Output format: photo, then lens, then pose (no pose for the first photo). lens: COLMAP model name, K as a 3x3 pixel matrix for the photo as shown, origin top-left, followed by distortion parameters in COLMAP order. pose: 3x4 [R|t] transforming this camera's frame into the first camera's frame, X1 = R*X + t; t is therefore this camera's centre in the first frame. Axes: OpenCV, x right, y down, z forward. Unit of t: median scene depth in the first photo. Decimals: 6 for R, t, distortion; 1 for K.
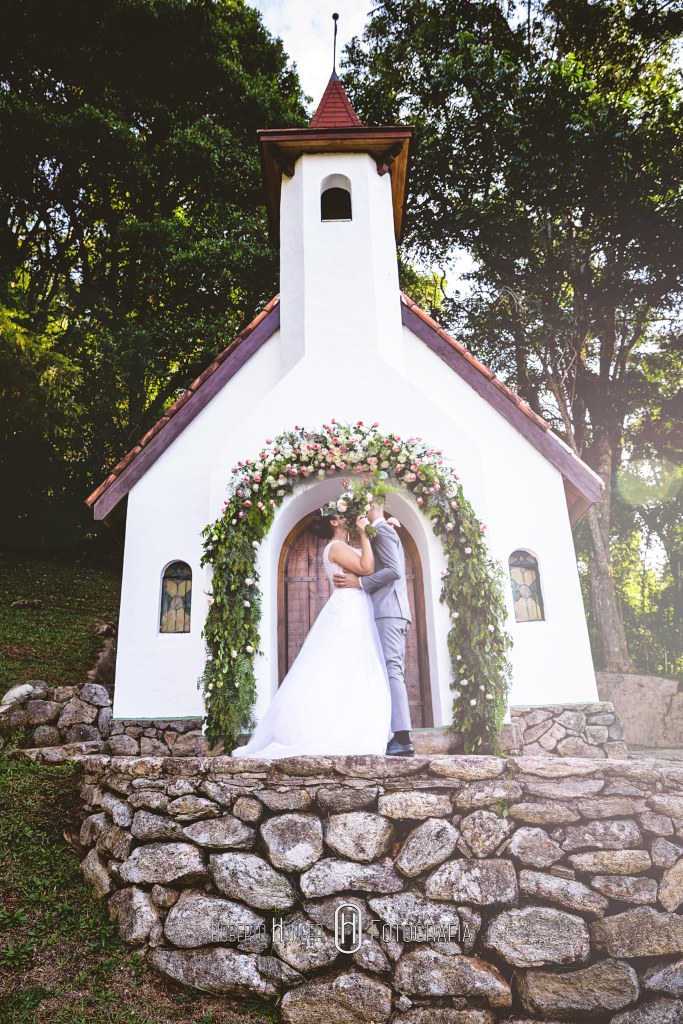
lens RADIAL K [[756.8, 0, 340.7], [0, 756.8, 533.9], [0, 0, 1]] dist [-0.098938, 0.083785]
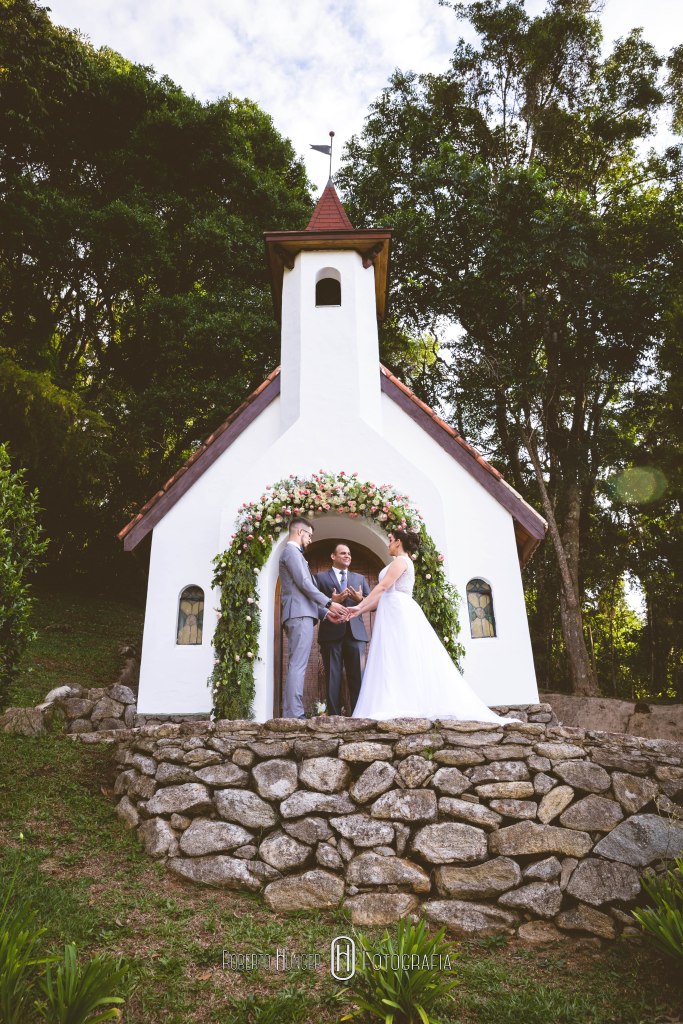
lens RADIAL K [[756.8, 0, 340.7], [0, 756.8, 533.9], [0, 0, 1]] dist [-0.098938, 0.083785]
pose [[0.999873, 0.006784, -0.014443, 0.041851], [-0.007707, 0.997867, -0.064820, 0.032866], [0.013972, 0.064923, 0.997792, -0.228358]]
